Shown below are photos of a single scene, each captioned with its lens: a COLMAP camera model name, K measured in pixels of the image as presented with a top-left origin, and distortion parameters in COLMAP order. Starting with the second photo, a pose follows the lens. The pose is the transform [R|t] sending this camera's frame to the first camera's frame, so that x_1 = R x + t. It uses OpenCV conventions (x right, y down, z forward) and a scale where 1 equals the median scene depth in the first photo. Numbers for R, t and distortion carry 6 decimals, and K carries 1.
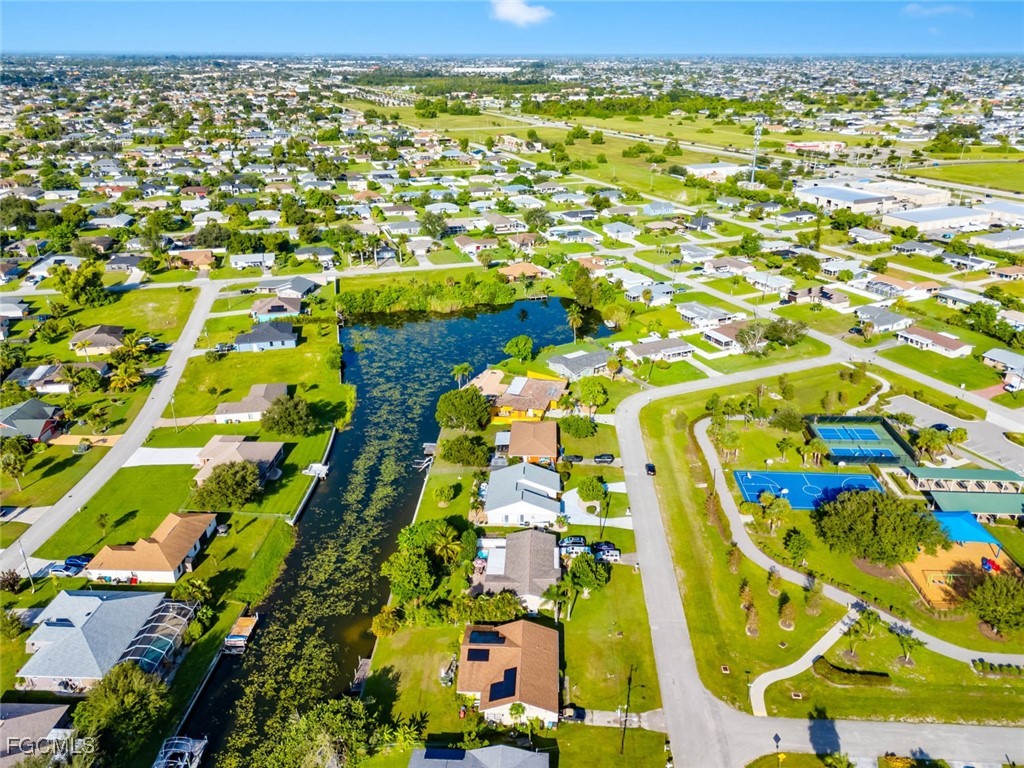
lens RADIAL K [[756.5, 0, 516.4], [0, 756.5, 382.6], [0, 0, 1]] dist [0.076609, -0.066570]
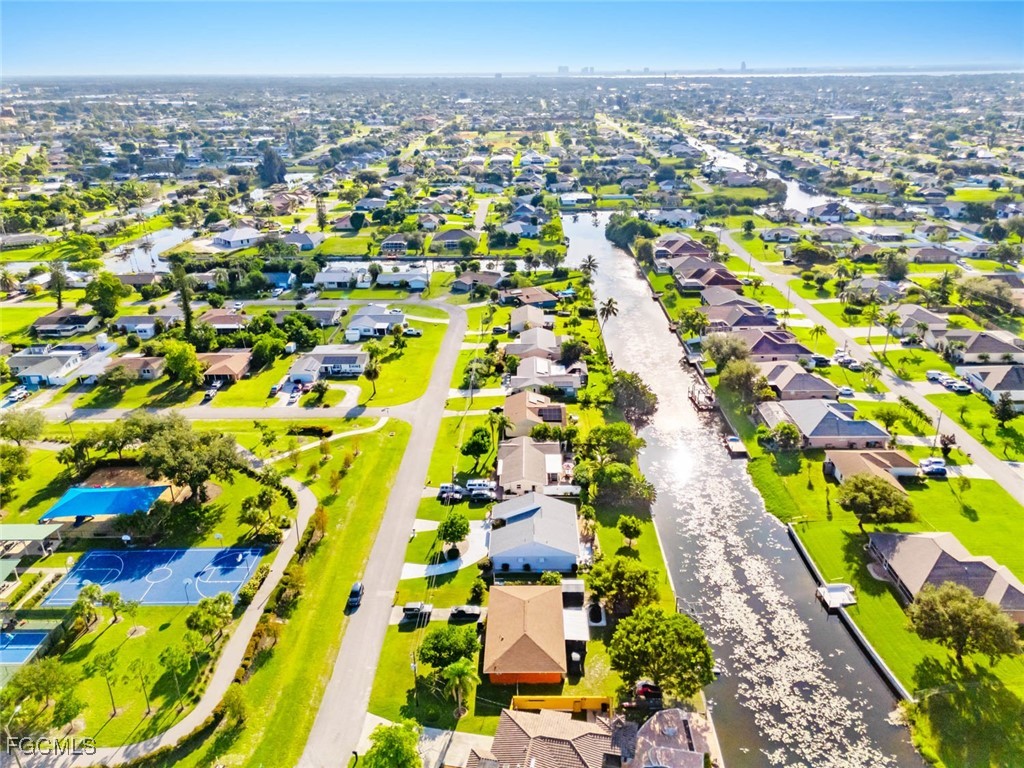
lens RADIAL K [[756.5, 0, 516.4], [0, 756.5, 382.6], [0, 0, 1]] dist [0.076609, -0.066570]
pose [[-0.999494, 0.021399, -0.023517, 0.037237], [-0.002056, 0.694599, 0.719394, -0.462253], [0.031729, 0.719078, -0.694204, 1.188011]]
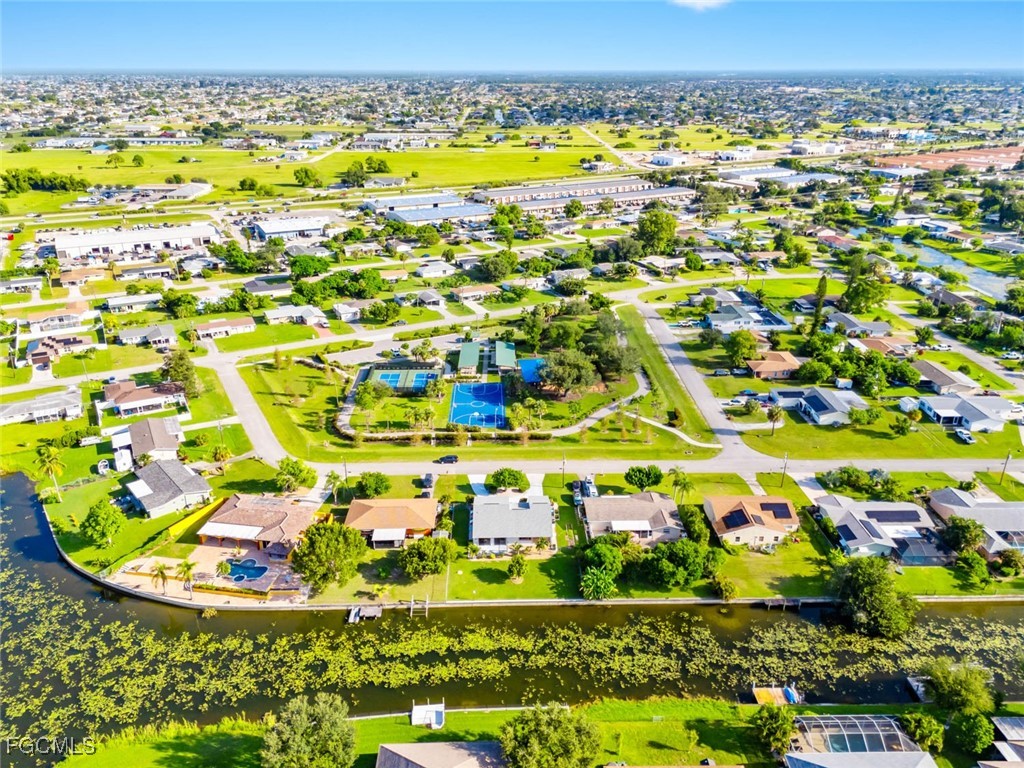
lens RADIAL K [[756.5, 0, 516.4], [0, 756.5, 382.6], [0, 0, 1]] dist [0.076609, -0.066570]
pose [[-0.068013, -0.382478, 0.921458, -0.669692], [0.397352, 0.836800, 0.376667, -0.295096], [-0.915143, 0.391761, 0.095065, 0.677706]]
